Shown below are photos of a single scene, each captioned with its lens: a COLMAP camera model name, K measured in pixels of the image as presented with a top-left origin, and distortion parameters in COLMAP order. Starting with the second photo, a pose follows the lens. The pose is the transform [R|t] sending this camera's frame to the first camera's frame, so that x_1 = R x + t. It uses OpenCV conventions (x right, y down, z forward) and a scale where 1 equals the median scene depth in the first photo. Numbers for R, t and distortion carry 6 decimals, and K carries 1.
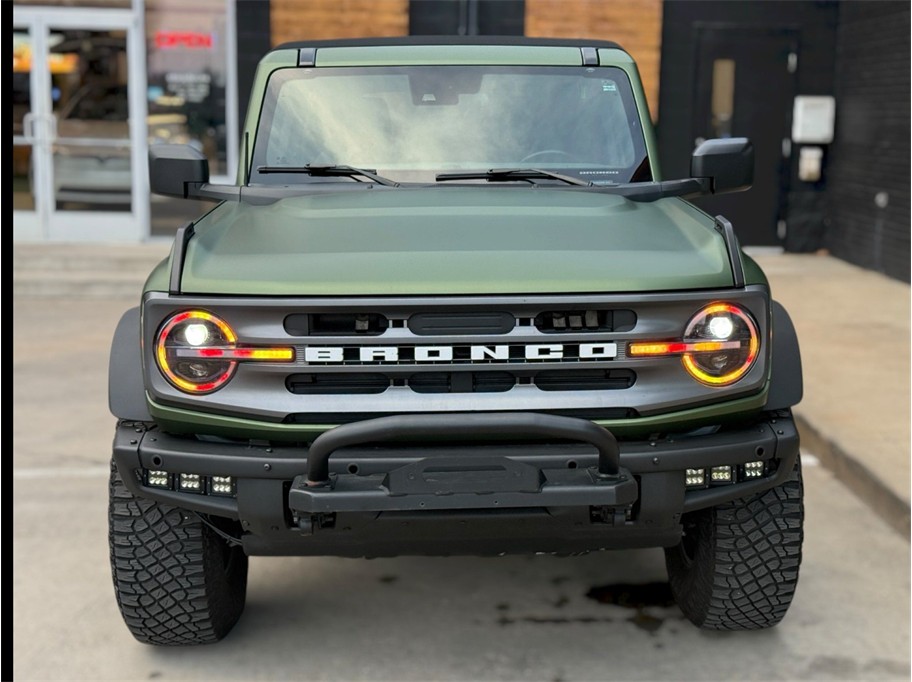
lens RADIAL K [[1304.8, 0, 487.0], [0, 1304.8, 327.9], [0, 0, 1]] dist [0.148673, -0.044113]
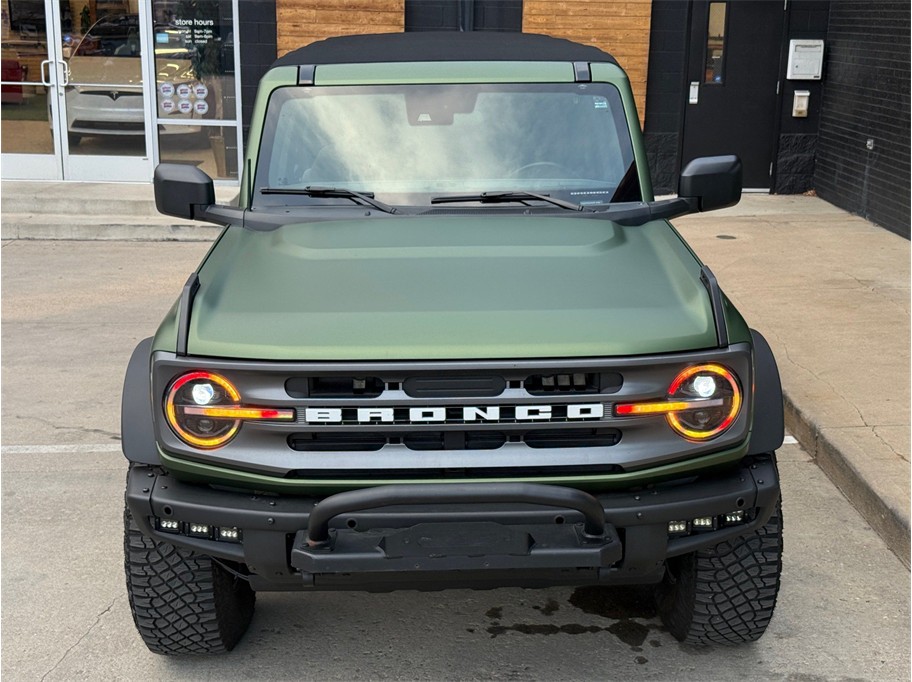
lens RADIAL K [[1244.0, 0, 449.6], [0, 1244.0, 337.7], [0, 0, 1]] dist [0.156039, -0.092894]
pose [[0.999612, 0.002469, -0.027734, 0.004223], [0.000054, 0.995886, 0.090610, -0.131223], [0.027844, -0.090576, 0.995500, 0.011353]]
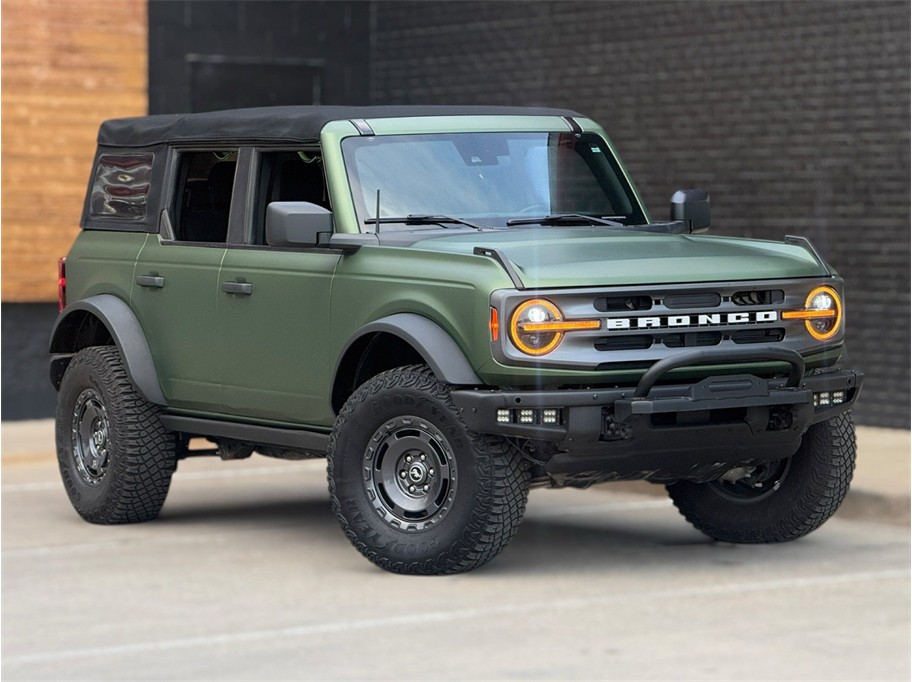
lens RADIAL K [[3320.2, 0, 455.3], [0, 3320.2, 340.2], [0, 0, 1]] dist [0.362483, -3.753324]
pose [[0.888871, -0.035394, 0.456788, -2.060542], [0.089819, 0.991127, -0.097983, 0.401385], [-0.449267, 0.128123, 0.884163, -2.342191]]
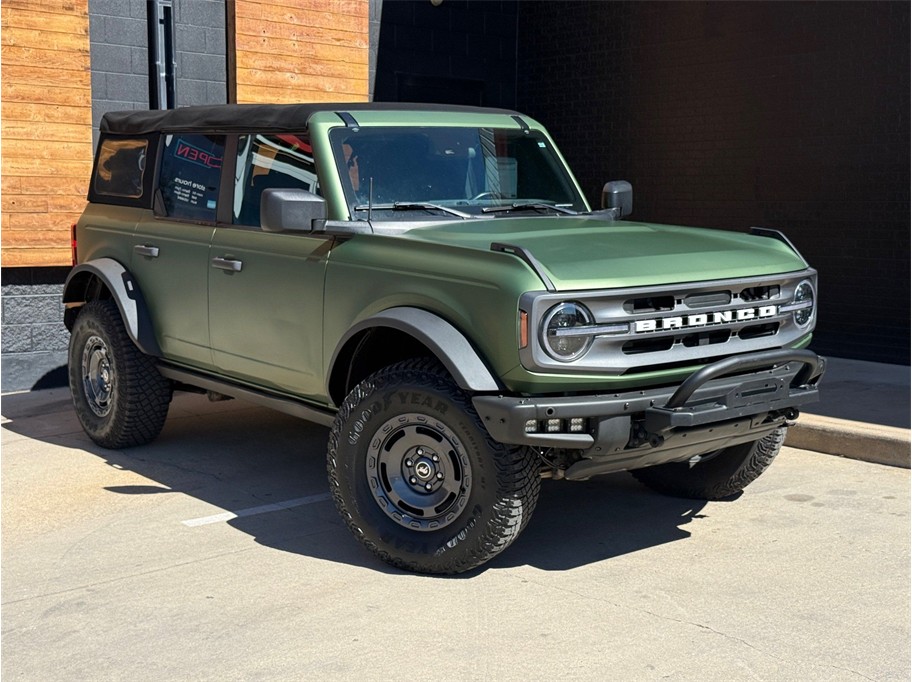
lens RADIAL K [[1246.8, 0, 456.8], [0, 1246.8, 339.9], [0, 0, 1]] dist [0.156056, -0.146235]
pose [[0.815135, -0.077025, 0.574128, -1.095608], [0.091122, 0.995831, 0.004227, 0.011219], [-0.572060, 0.048870, 0.818755, -0.027863]]
